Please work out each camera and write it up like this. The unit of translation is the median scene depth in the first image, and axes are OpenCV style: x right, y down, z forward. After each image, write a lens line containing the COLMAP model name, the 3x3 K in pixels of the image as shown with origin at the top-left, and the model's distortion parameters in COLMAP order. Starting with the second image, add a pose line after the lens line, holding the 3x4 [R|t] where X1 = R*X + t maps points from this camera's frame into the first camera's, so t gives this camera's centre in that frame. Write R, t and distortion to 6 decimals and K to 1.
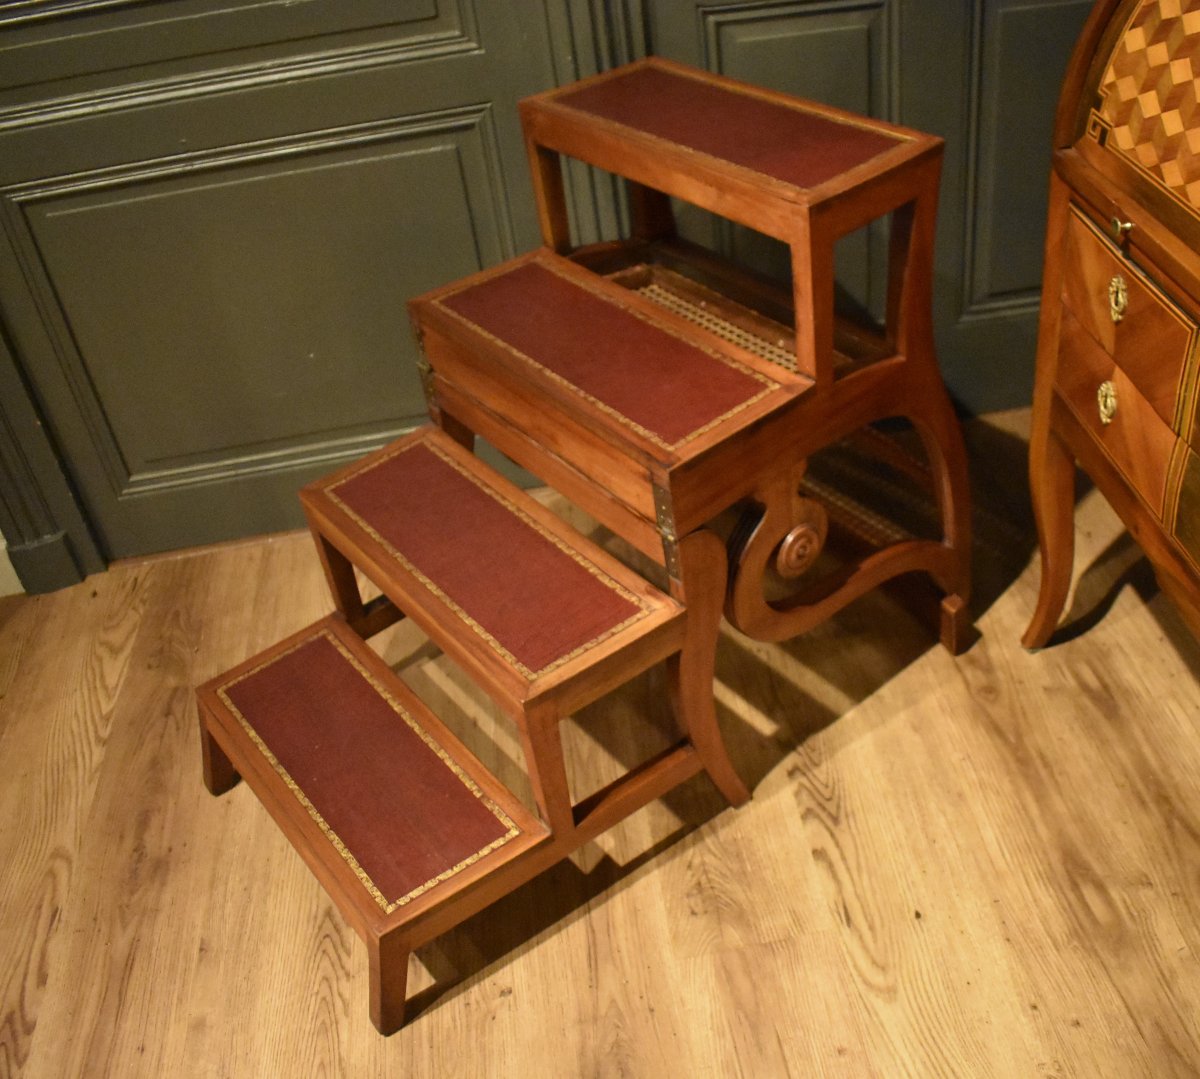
lens RADIAL K [[1276.6, 0, 650.5], [0, 1276.6, 526.6], [0, 0, 1]] dist [-0.095134, 0.000000]
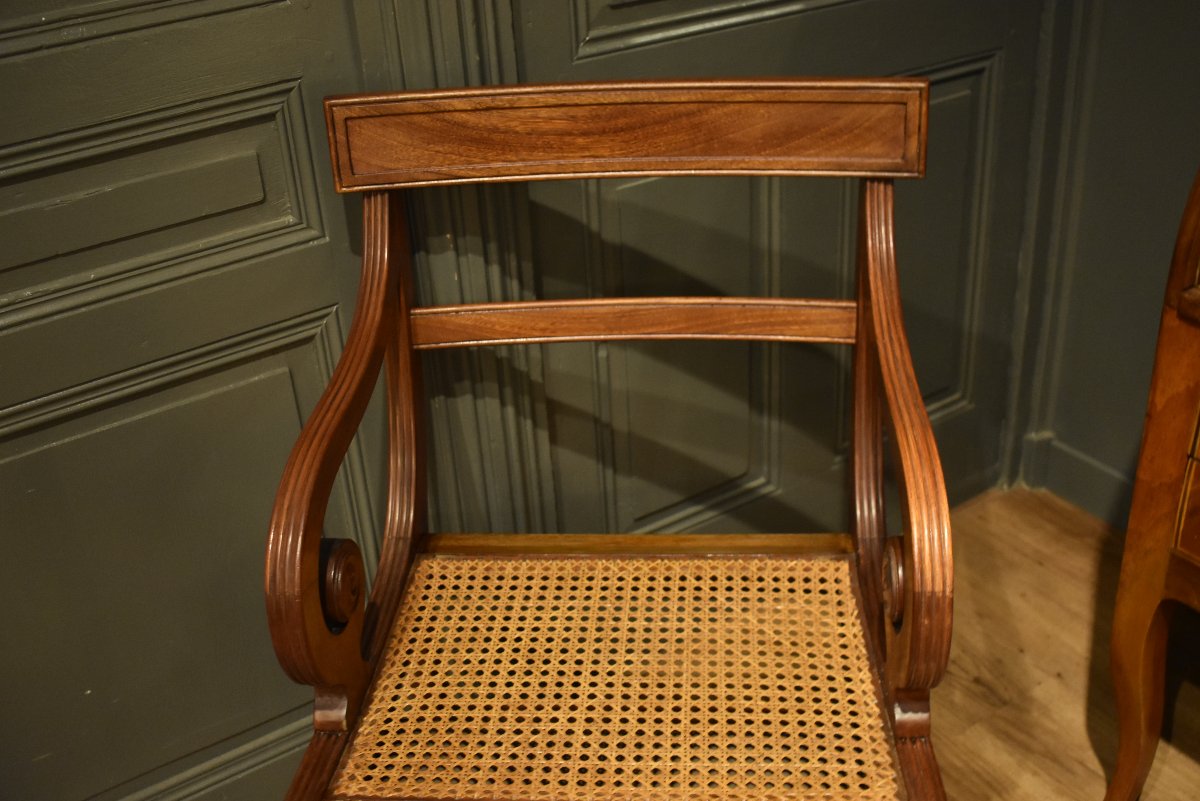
lens RADIAL K [[1331.9, 0, 603.5], [0, 1331.9, 395.5], [0, 0, 1]] dist [-0.055439, 0.000000]
pose [[0.905973, -0.162393, 0.390949, -0.355999], [0.223296, 0.967894, -0.115413, -0.193297], [-0.359655, 0.191859, 0.913148, 0.297388]]
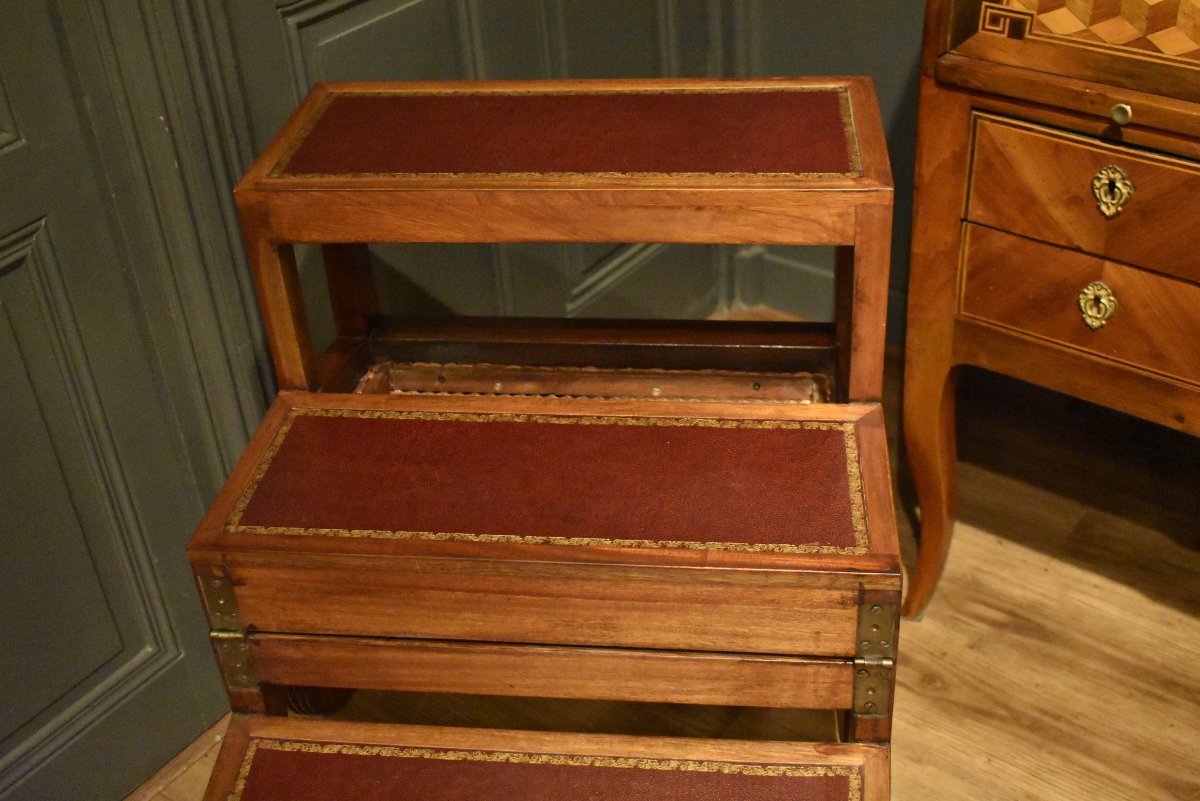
lens RADIAL K [[1481.7, 0, 603.1], [0, 1481.7, 392.7], [0, 0, 1]] dist [-0.055661, 0.000000]
pose [[0.708661, -0.352281, 0.611309, -0.490359], [0.416143, 0.908372, 0.041056, -0.204375], [-0.569758, 0.225297, 0.790327, 0.335368]]
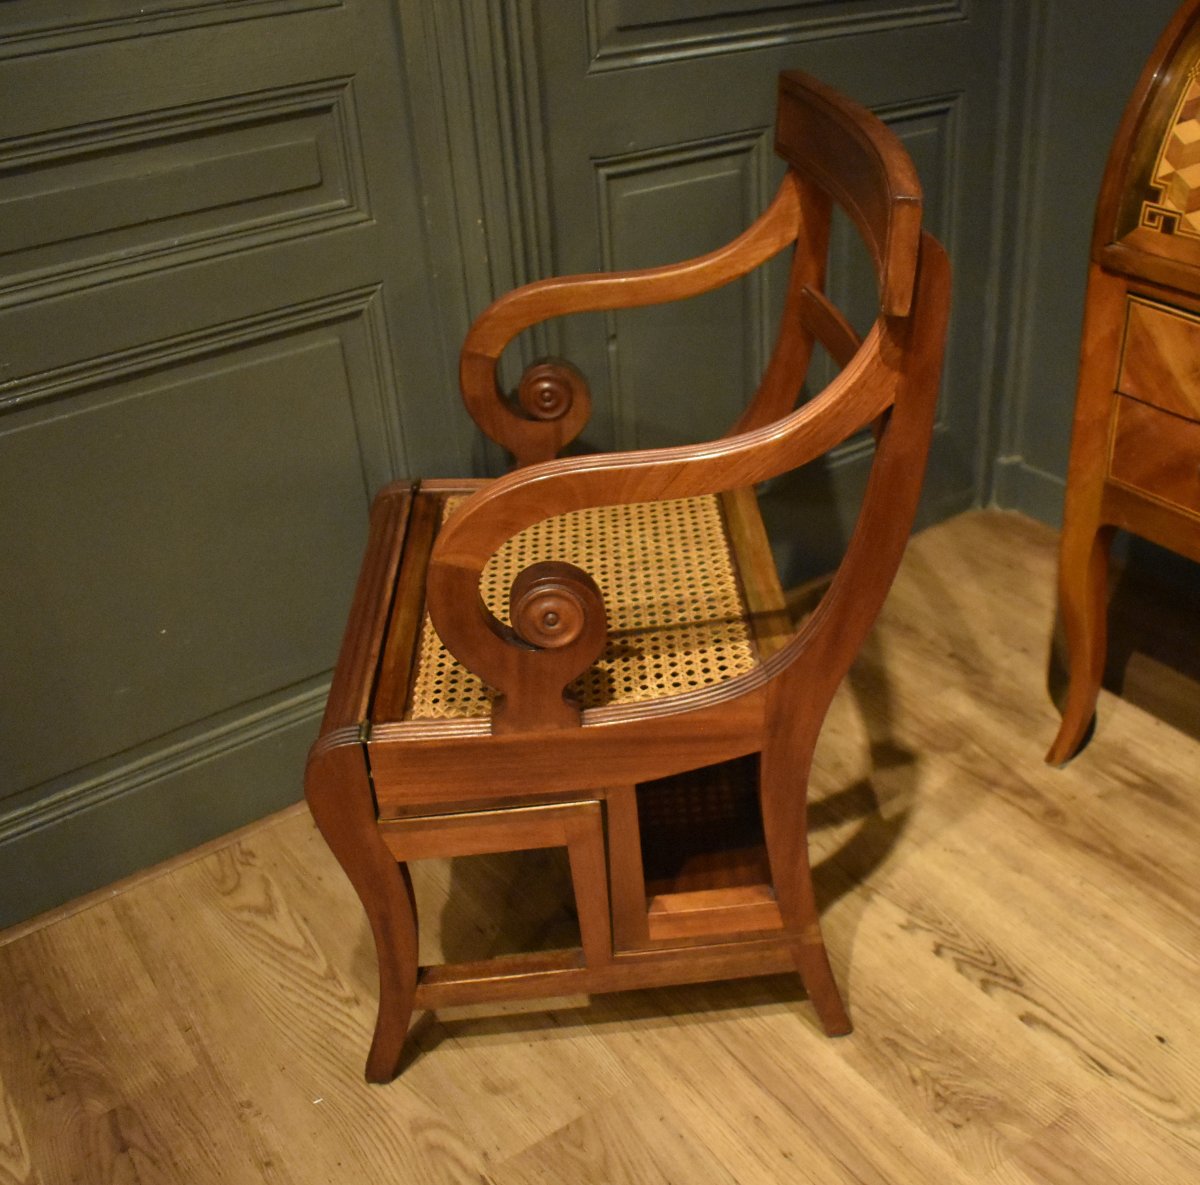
lens RADIAL K [[1394.3, 0, 665.0], [0, 1394.3, 594.8], [0, 0, 1]] dist [-0.094867, 0.000000]
pose [[0.881273, -0.184161, 0.435250, -0.476744], [0.244143, 0.965952, -0.085619, -0.015174], [-0.404663, 0.181717, 0.896229, 0.169685]]
